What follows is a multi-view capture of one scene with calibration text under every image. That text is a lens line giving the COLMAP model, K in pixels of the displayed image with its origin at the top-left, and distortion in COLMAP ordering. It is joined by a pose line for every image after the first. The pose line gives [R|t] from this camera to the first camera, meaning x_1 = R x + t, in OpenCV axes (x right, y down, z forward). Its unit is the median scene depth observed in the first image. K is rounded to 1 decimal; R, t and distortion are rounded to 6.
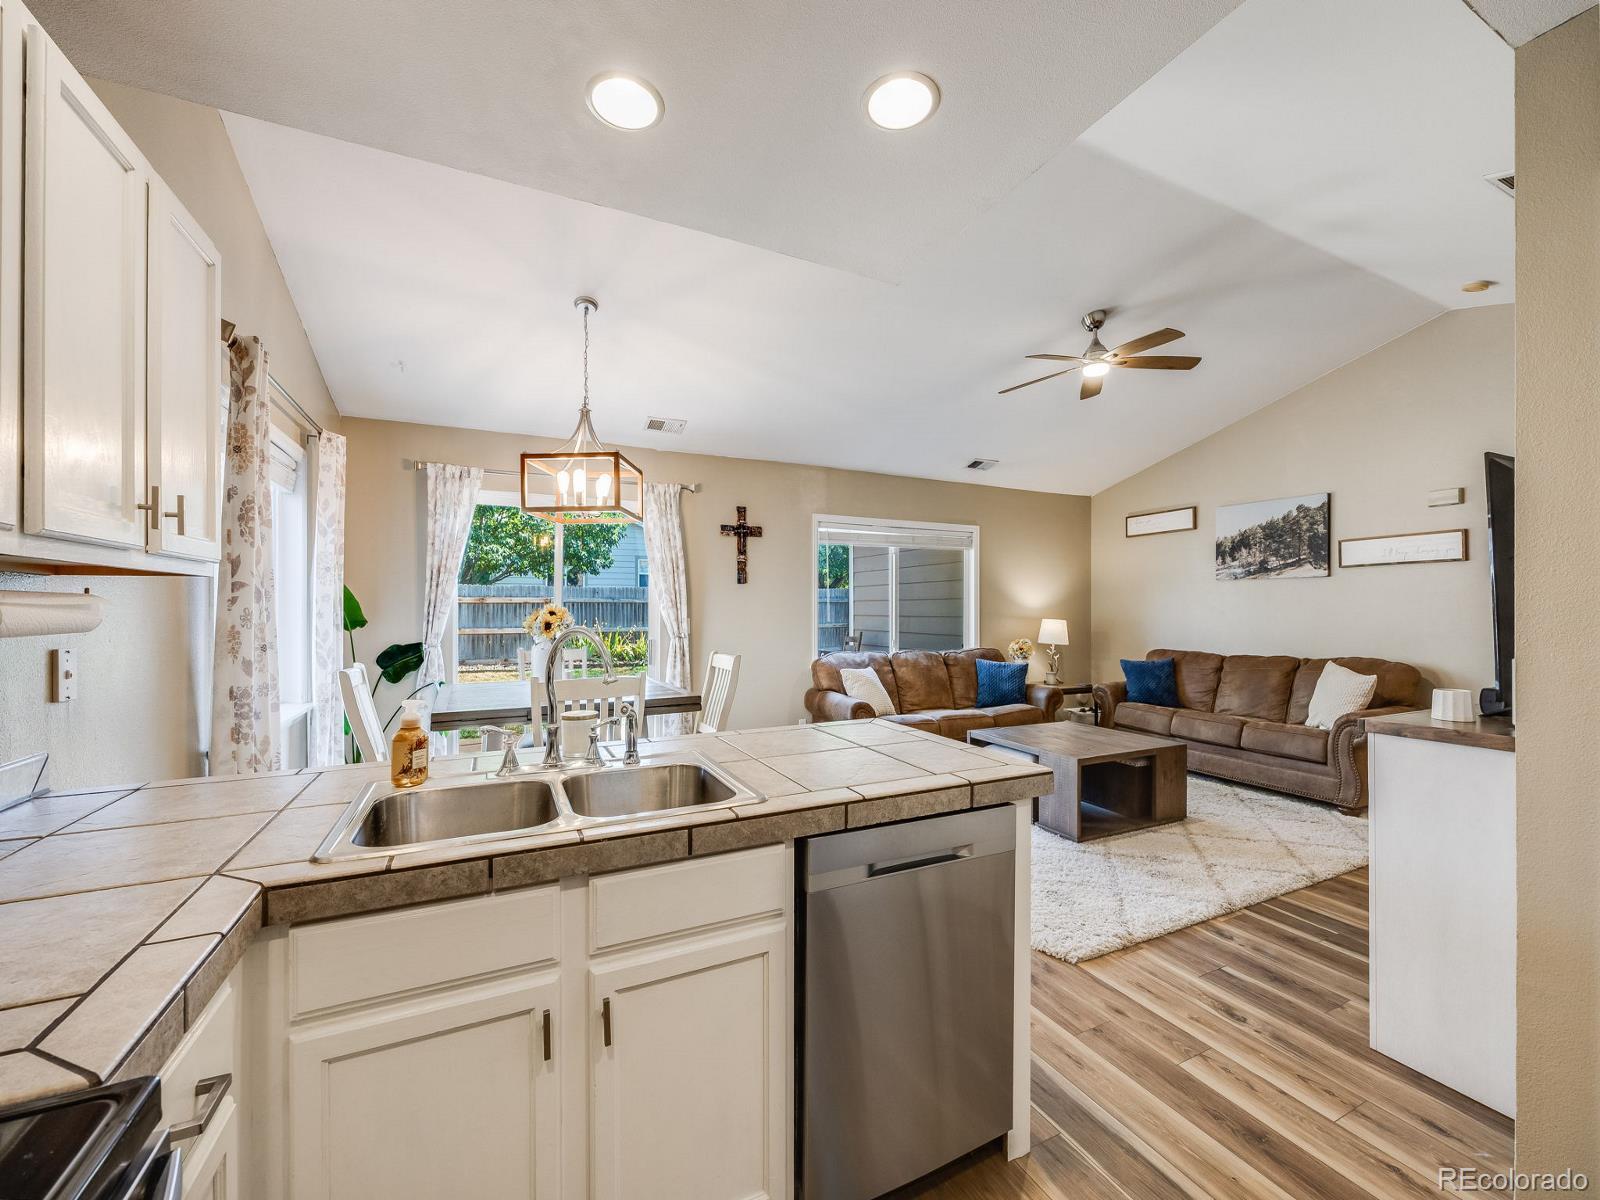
lens RADIAL K [[642.9, 0, 809.7], [0, 642.9, 603.7], [0, 0, 1]] dist [-0.001573, 0.000056]
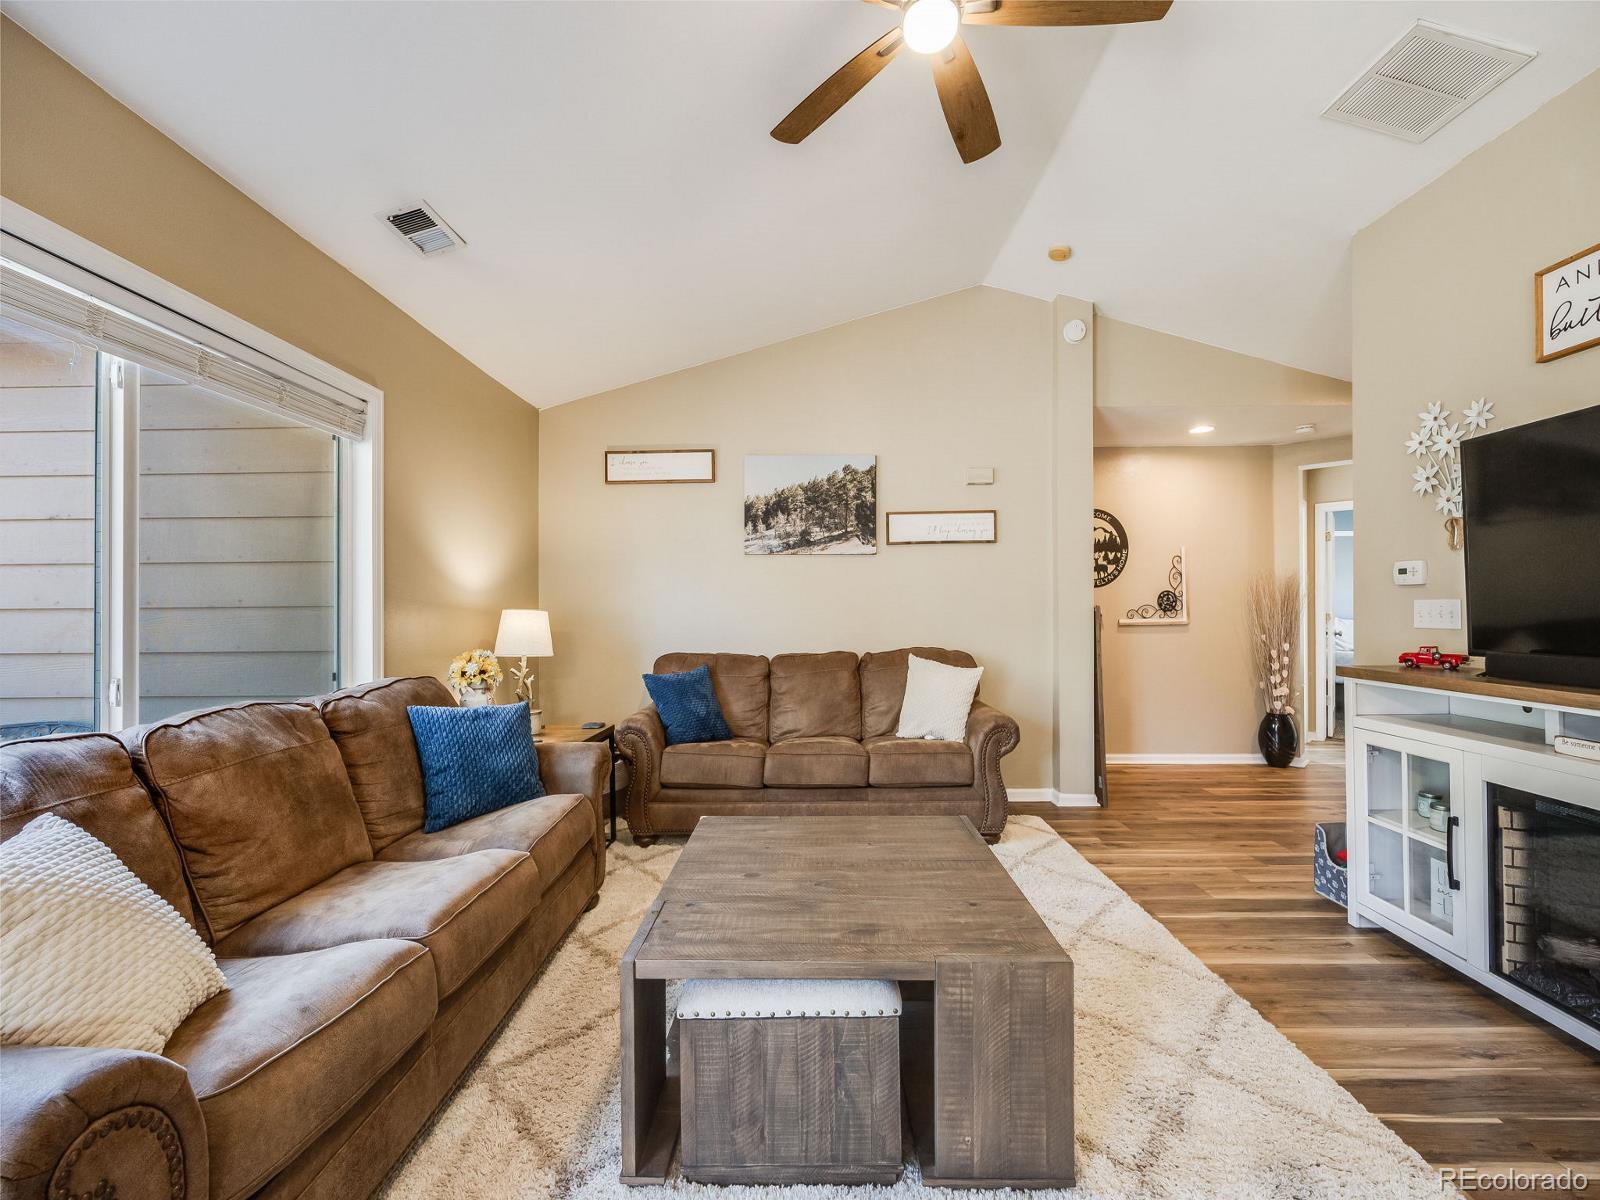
lens RADIAL K [[642.9, 0, 806.9], [0, 642.9, 603.4], [0, 0, 1]] dist [-0.001573, 0.000056]
pose [[0.446059, 0.005621, 0.894986, 0.010862], [-0.000237, 0.999981, -0.006162, 0.026437], [-0.895004, 0.002537, 0.446052, 0.672403]]
